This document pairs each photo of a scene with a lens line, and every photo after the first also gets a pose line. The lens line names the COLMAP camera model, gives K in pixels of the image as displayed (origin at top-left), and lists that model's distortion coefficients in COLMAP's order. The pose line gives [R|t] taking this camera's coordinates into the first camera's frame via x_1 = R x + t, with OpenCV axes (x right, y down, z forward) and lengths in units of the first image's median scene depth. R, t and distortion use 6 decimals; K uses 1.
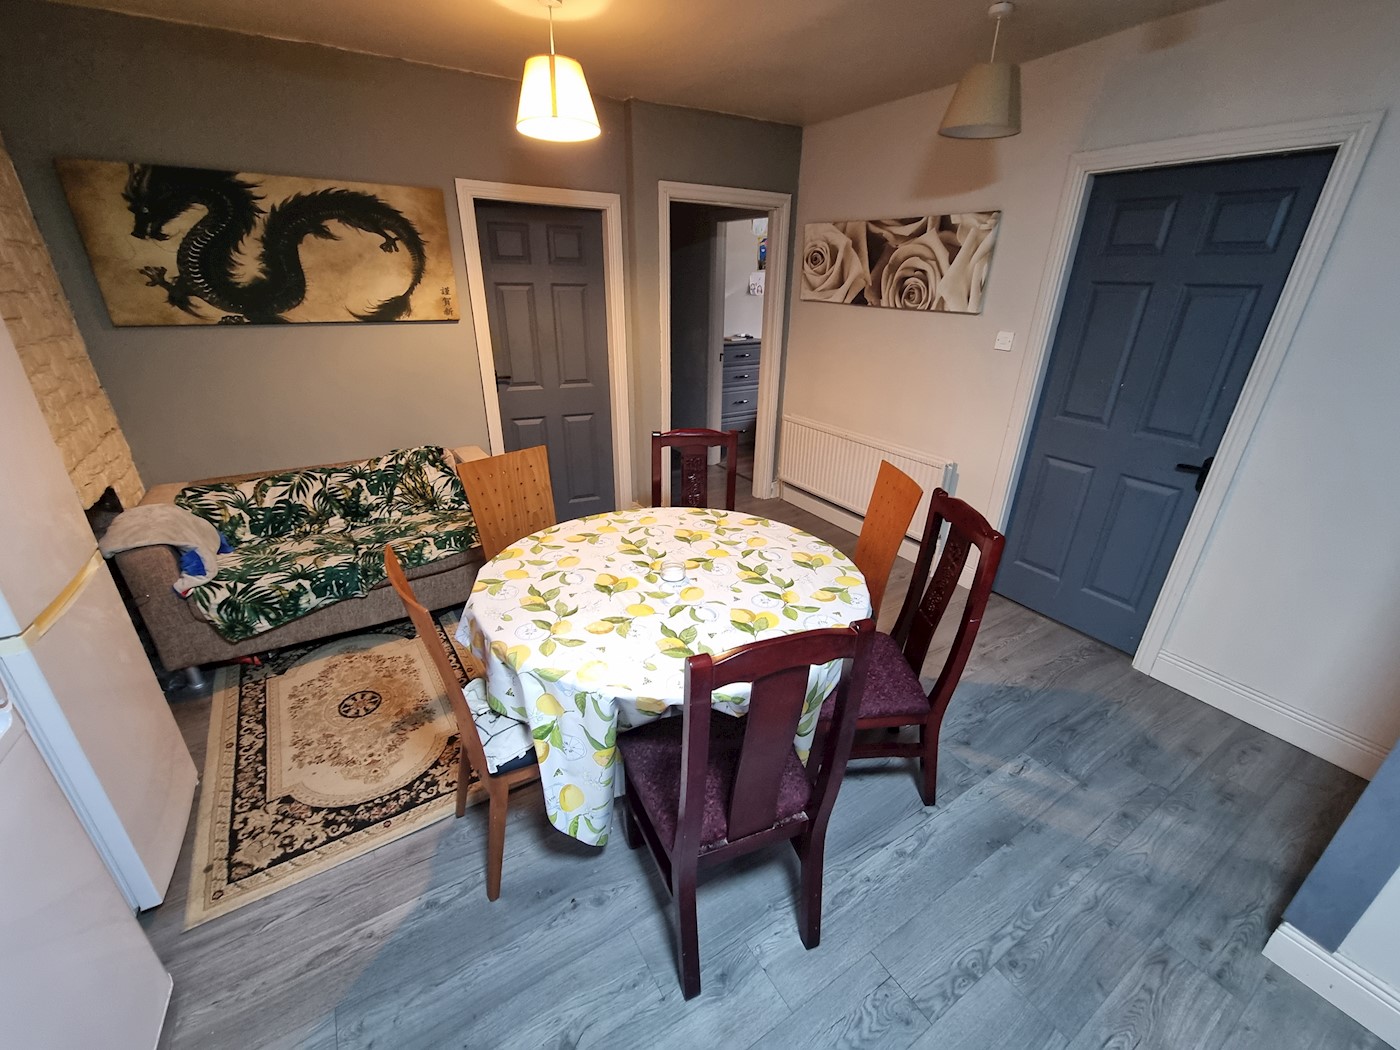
lens RADIAL K [[572.9, 0, 704.2], [0, 572.9, 528.1], [0, 0, 1]] dist [-0.000975, -0.000273]
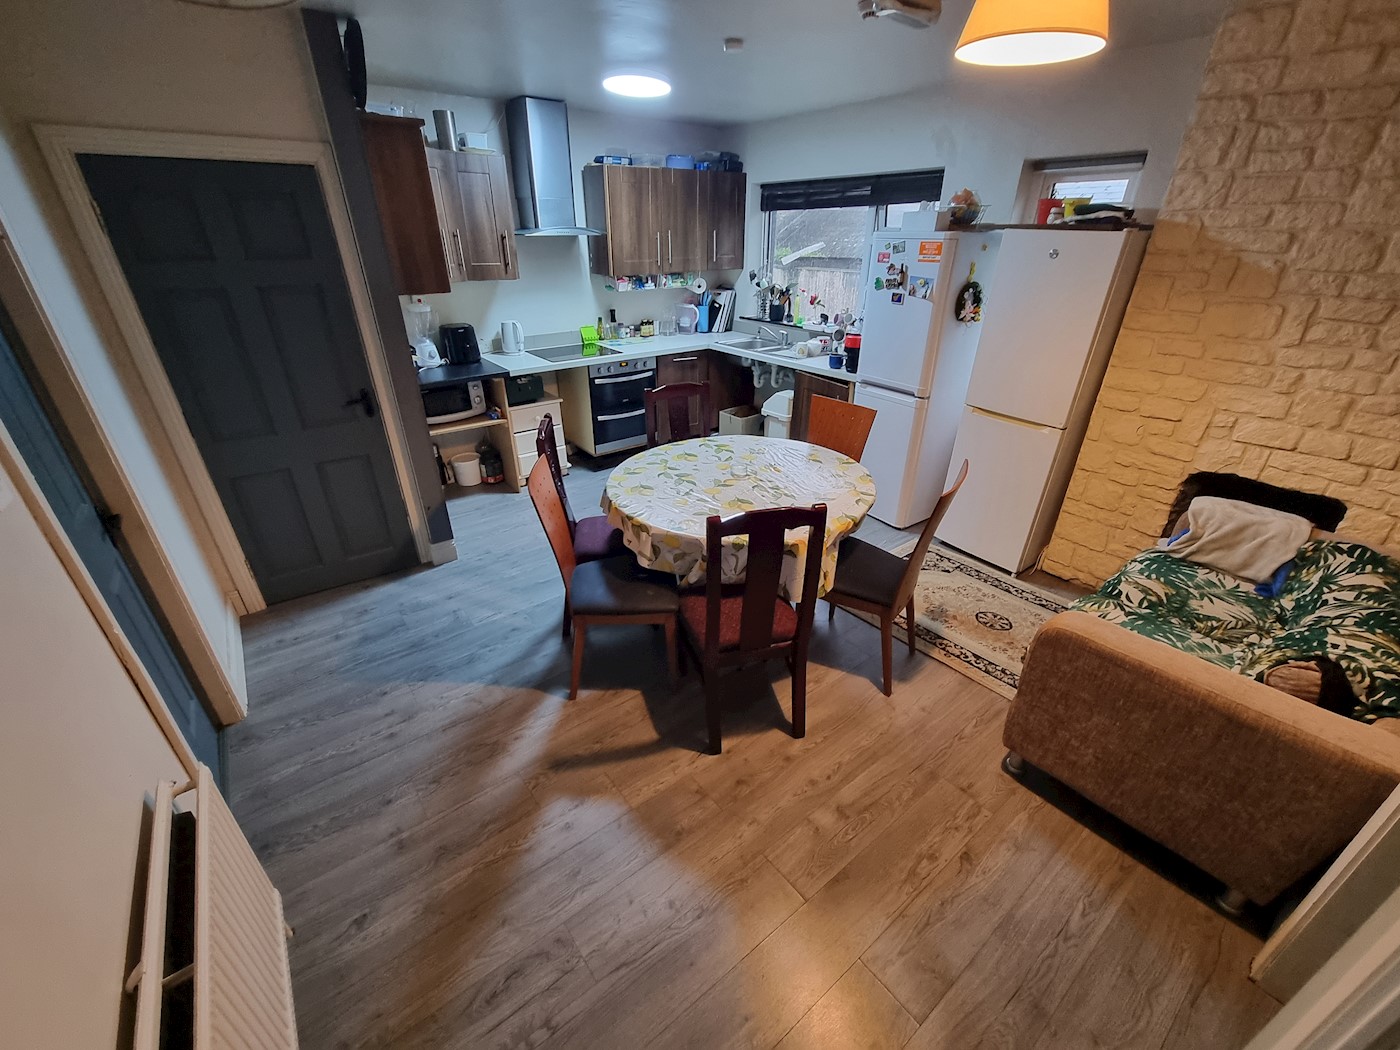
lens RADIAL K [[572.9, 0, 701.6], [0, 572.9, 527.8], [0, 0, 1]] dist [-0.000975, -0.000273]
pose [[-0.995139, 0.029620, -0.093921, 0.156673], [-0.054131, 0.632185, 0.772924, -0.820194], [0.082270, 0.774251, -0.627508, 1.722201]]
